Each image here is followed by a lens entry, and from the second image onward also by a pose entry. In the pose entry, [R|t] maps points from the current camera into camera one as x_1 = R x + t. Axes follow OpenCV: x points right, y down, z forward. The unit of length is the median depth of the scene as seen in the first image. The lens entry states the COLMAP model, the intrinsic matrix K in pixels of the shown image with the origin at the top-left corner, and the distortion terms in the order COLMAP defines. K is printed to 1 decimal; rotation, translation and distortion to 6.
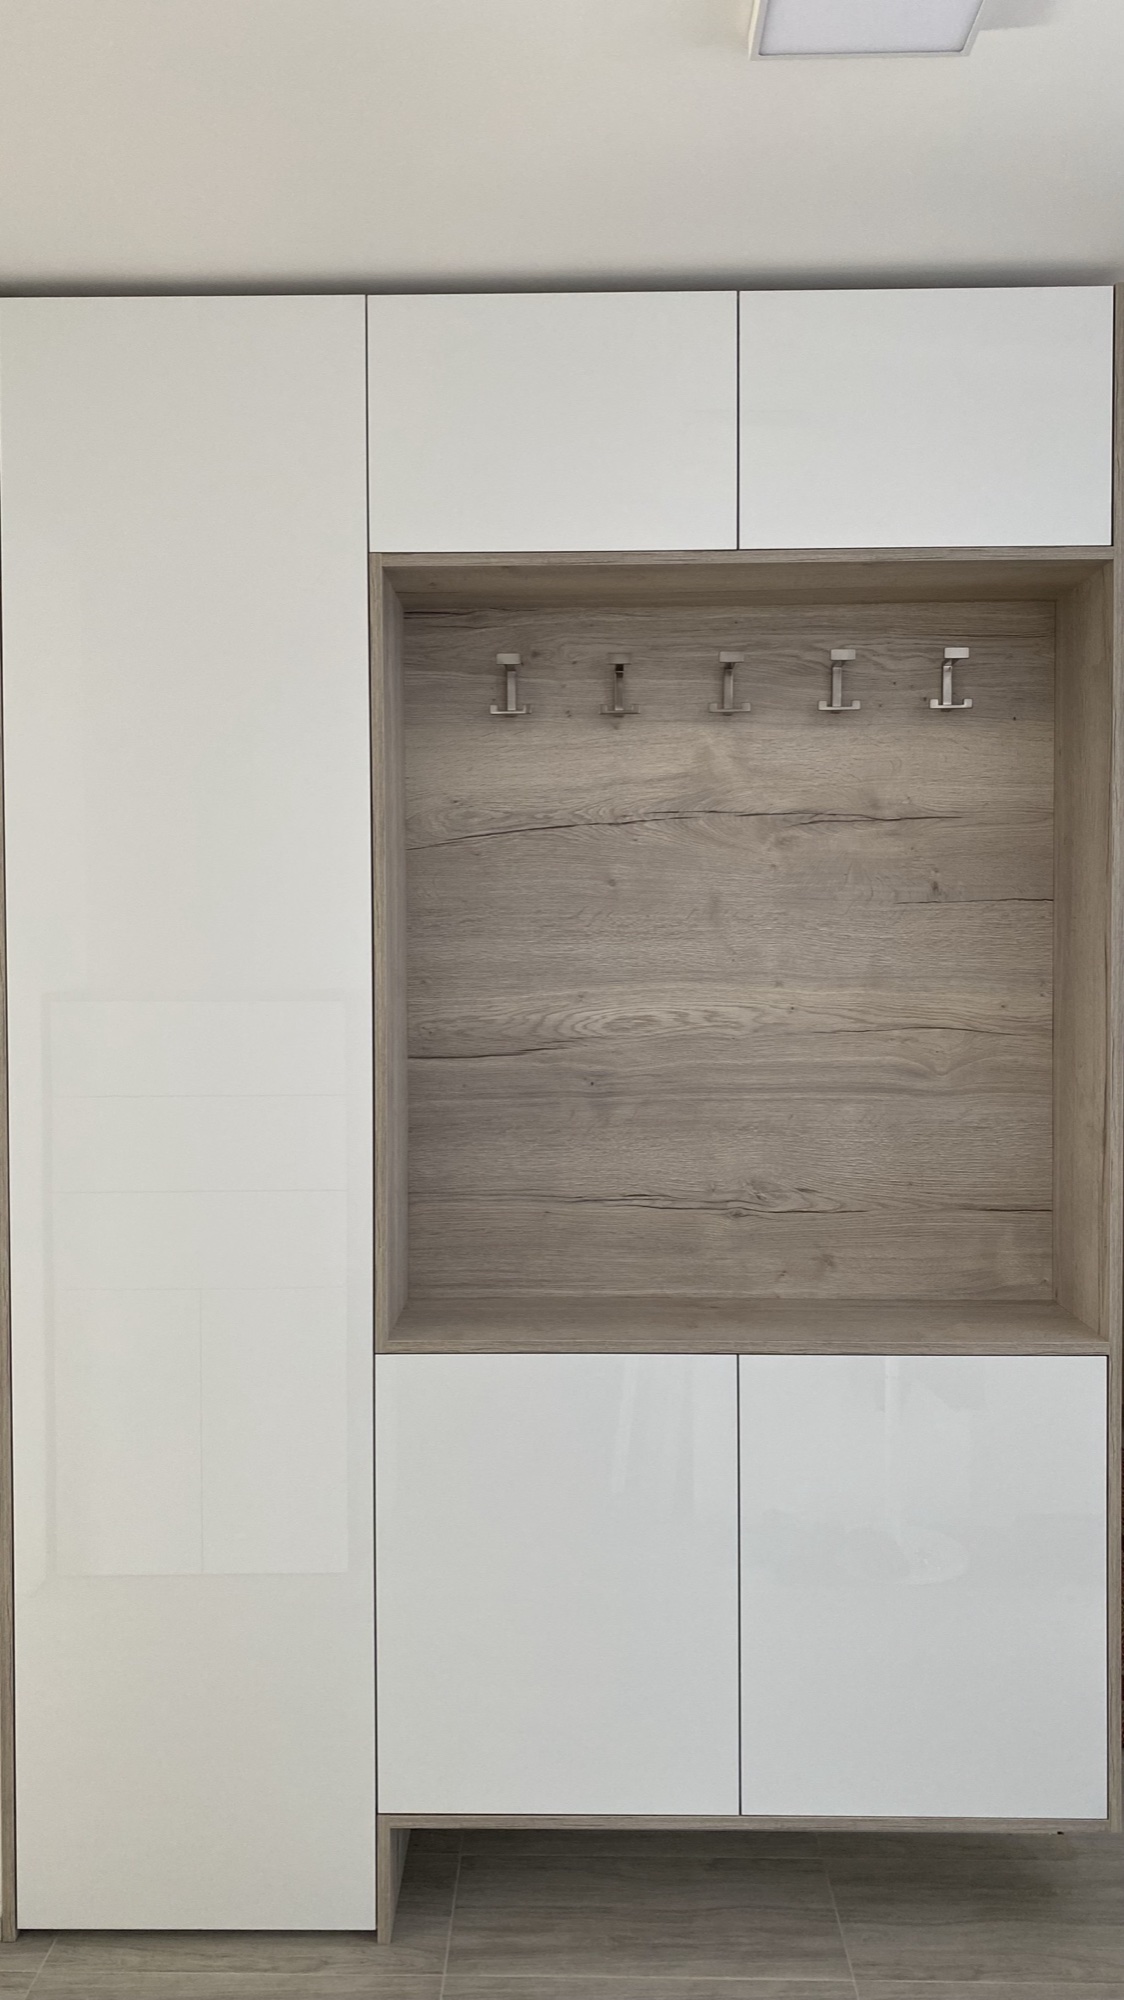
lens RADIAL K [[1528.8, 0, 560.6], [0, 1528.8, 993.2], [0, 0, 1]] dist [0.066090, -0.003669]
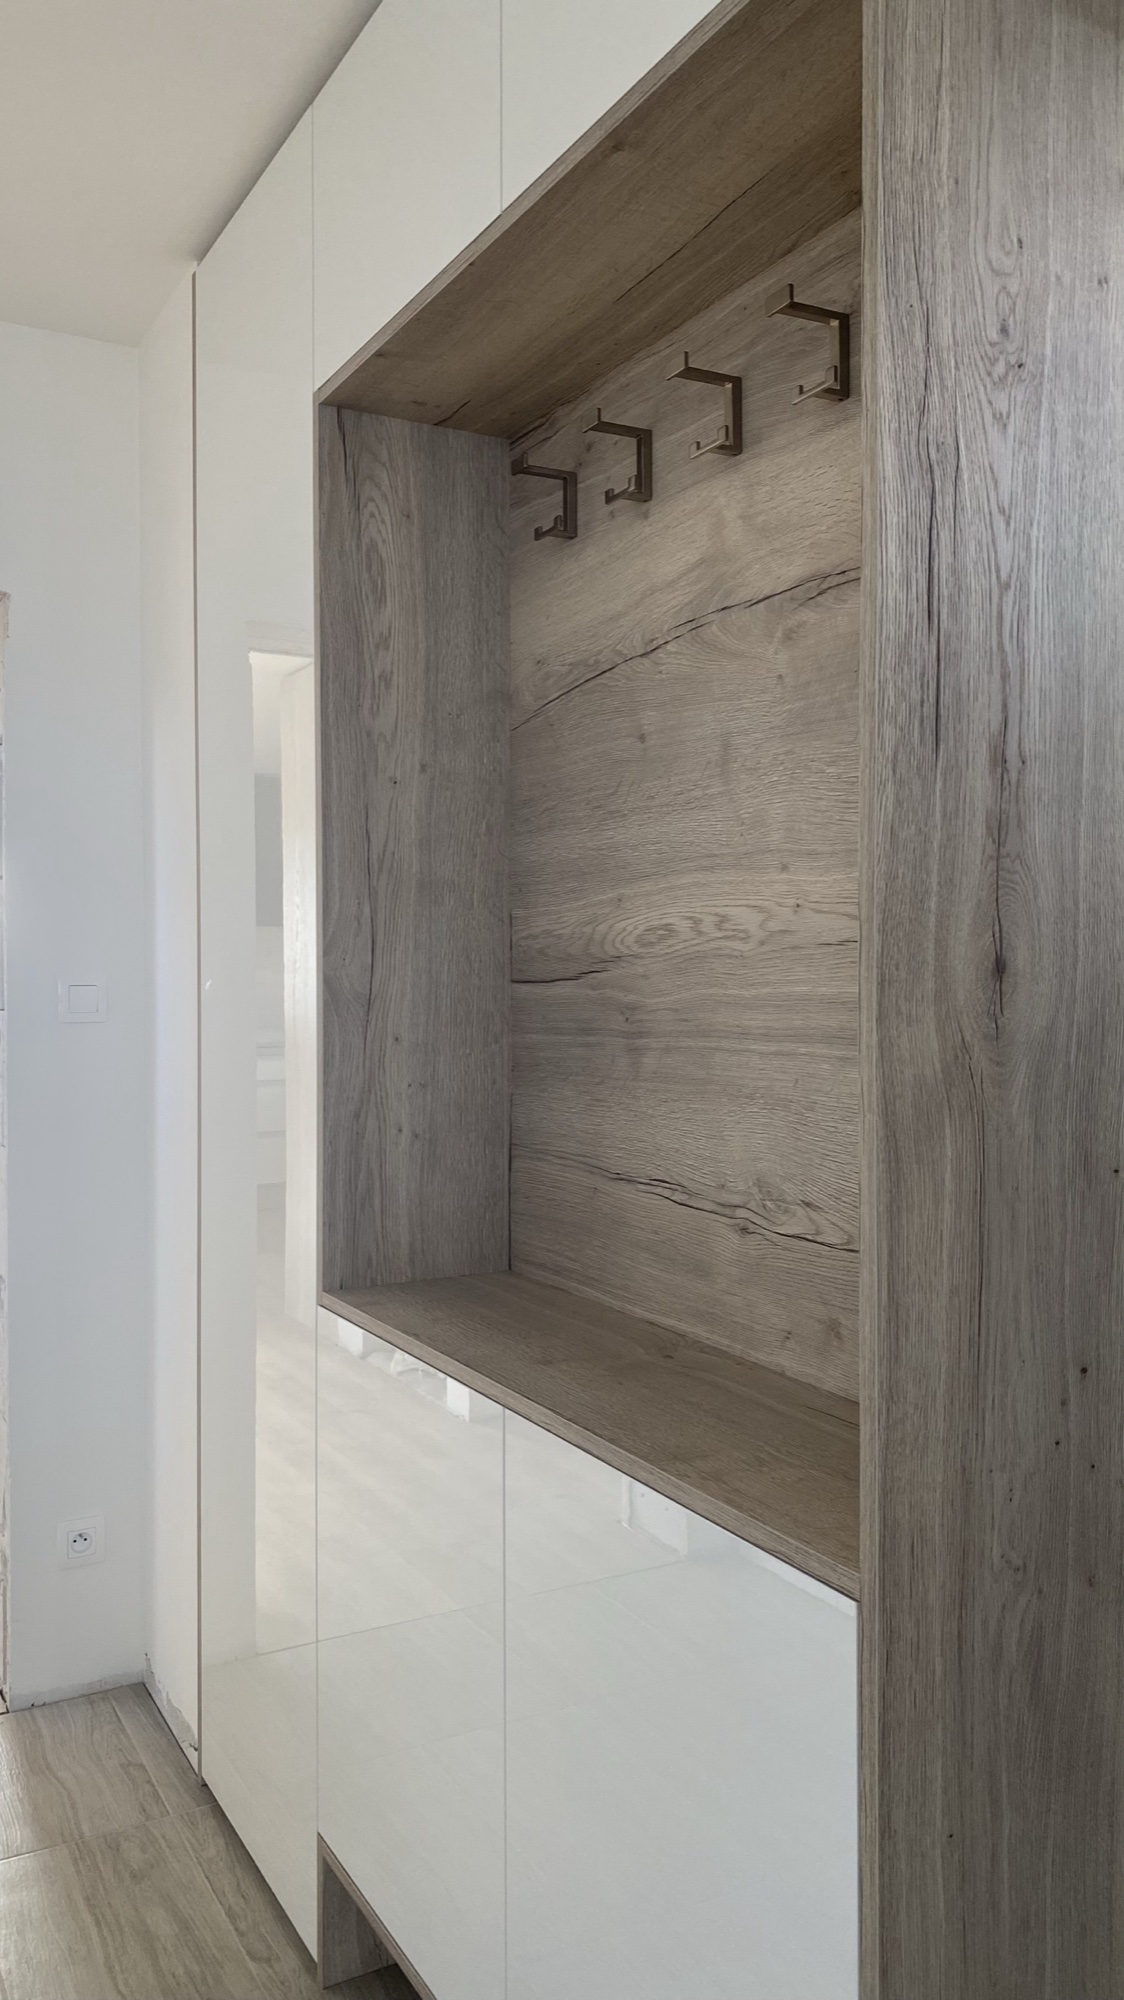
lens RADIAL K [[1528.8, 0, 560.3], [0, 1528.8, 1002.1], [0, 0, 1]] dist [0.066090, -0.003669]
pose [[0.495943, 0.019688, -0.868132, 0.636298], [-0.021977, 0.999707, 0.010116, 0.044281], [0.868077, 0.014062, 0.496231, 0.613306]]
